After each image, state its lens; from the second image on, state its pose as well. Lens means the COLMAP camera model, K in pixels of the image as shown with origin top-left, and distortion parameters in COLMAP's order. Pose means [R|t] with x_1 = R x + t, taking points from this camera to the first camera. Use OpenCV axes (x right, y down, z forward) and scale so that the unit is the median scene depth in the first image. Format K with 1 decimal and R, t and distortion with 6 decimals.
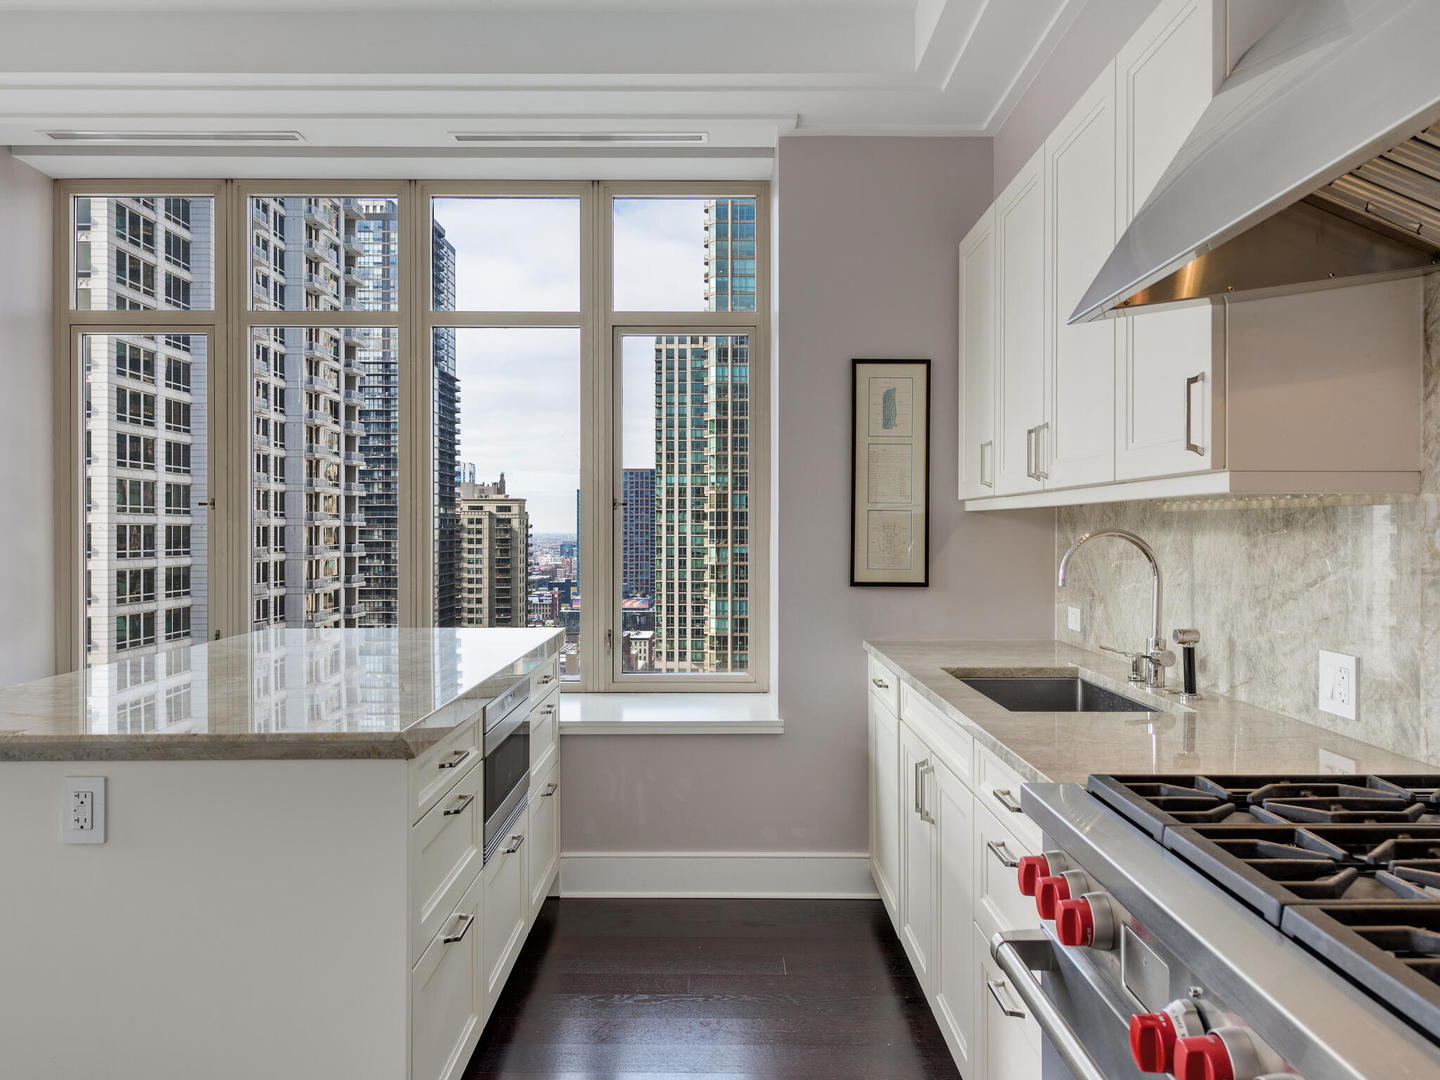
lens RADIAL K [[1085.0, 0, 723.0], [0, 1085.0, 520.1], [0, 0, 1]] dist [0.017055, -0.005094]
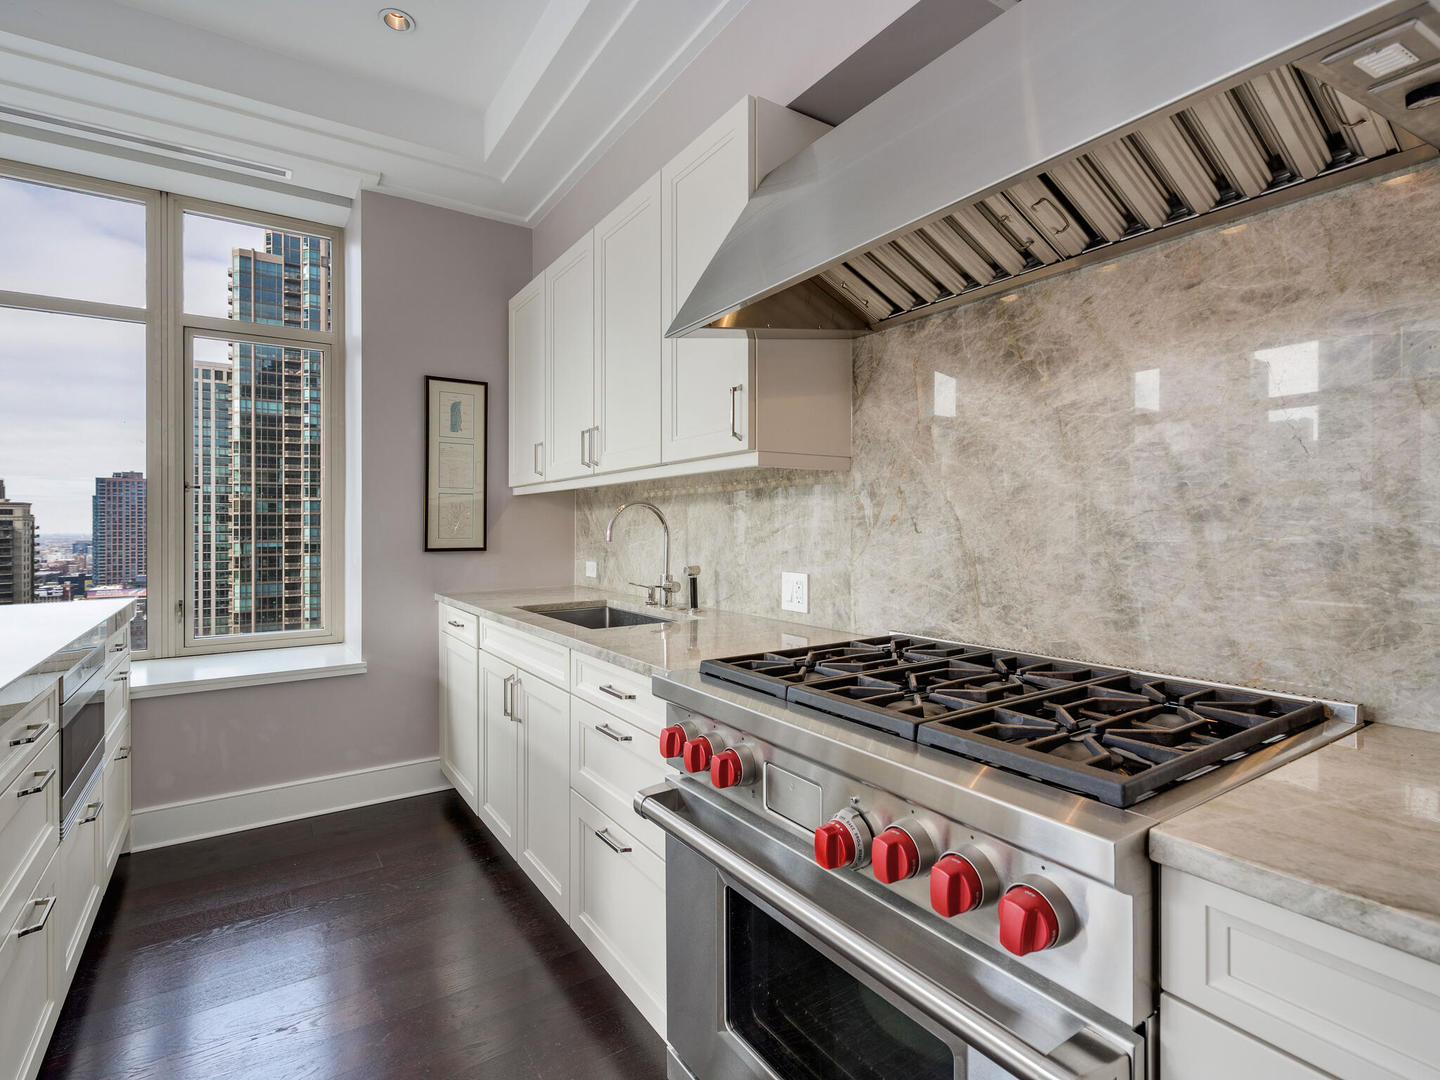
lens RADIAL K [[708.5, 0, 719.9], [0, 708.5, 520.9], [0, 0, 1]] dist [0.008985, -0.000889]
pose [[0.832136, -0.001735, 0.554569, -0.067339], [0.001938, 0.999998, 0.000221, 0.028372], [-0.554568, 0.000890, 0.832138, 0.120627]]
